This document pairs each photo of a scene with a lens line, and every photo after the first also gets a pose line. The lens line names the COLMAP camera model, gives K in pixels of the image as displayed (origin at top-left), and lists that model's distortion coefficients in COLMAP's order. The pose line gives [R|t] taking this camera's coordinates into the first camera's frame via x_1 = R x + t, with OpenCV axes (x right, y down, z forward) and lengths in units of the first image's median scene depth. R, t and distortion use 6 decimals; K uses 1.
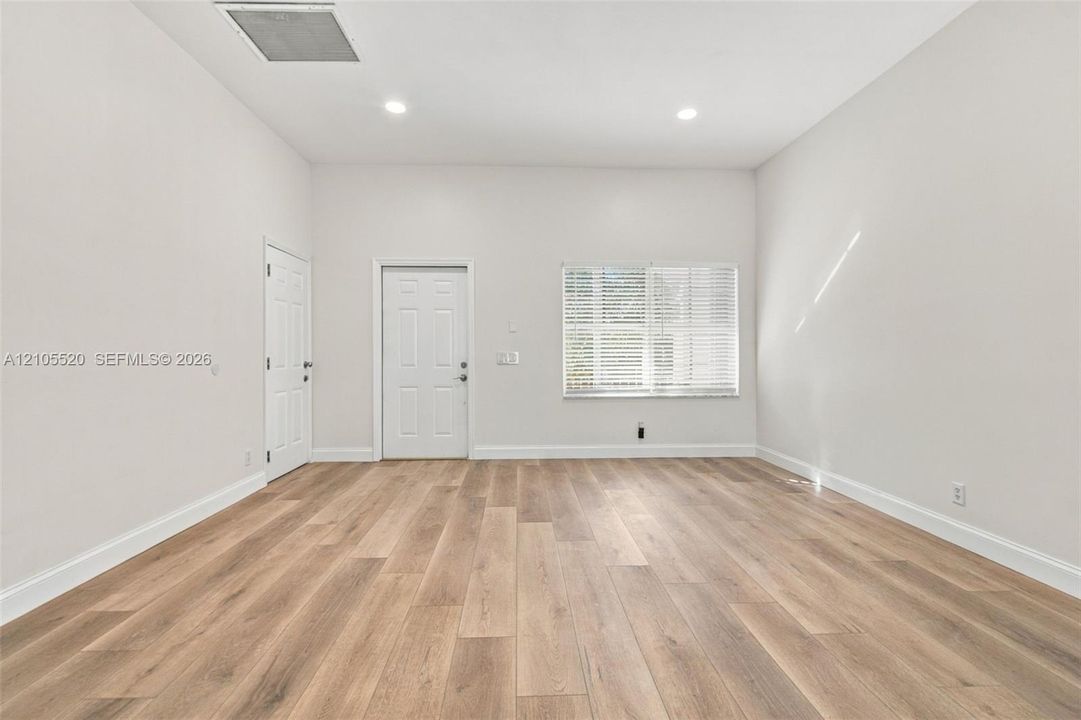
lens RADIAL K [[460.5, 0, 533.9], [0, 460.5, 352.7], [0, 0, 1]] dist [-0.003397, -0.000847]
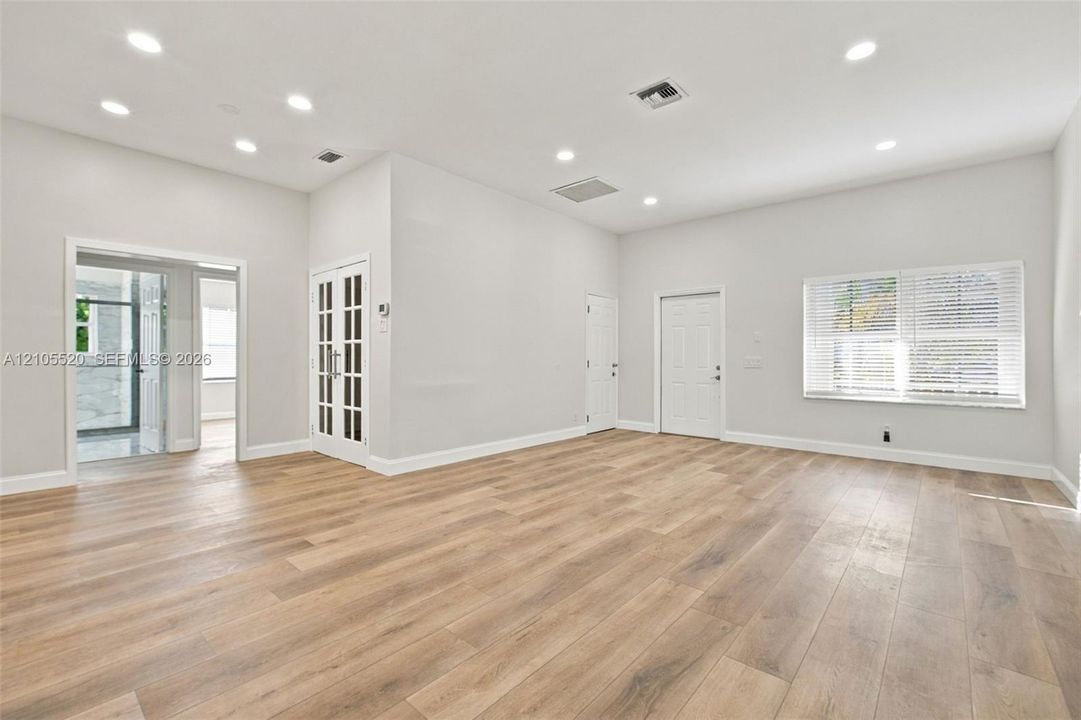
lens RADIAL K [[460.5, 0, 540.1], [0, 460.5, 363.5], [0, 0, 1]] dist [-0.003397, -0.000847]
pose [[0.724876, 0.013511, -0.688747, 0.395617], [-0.007259, 0.999902, 0.011975, 0.002830], [0.688841, -0.003681, 0.724903, -0.303887]]
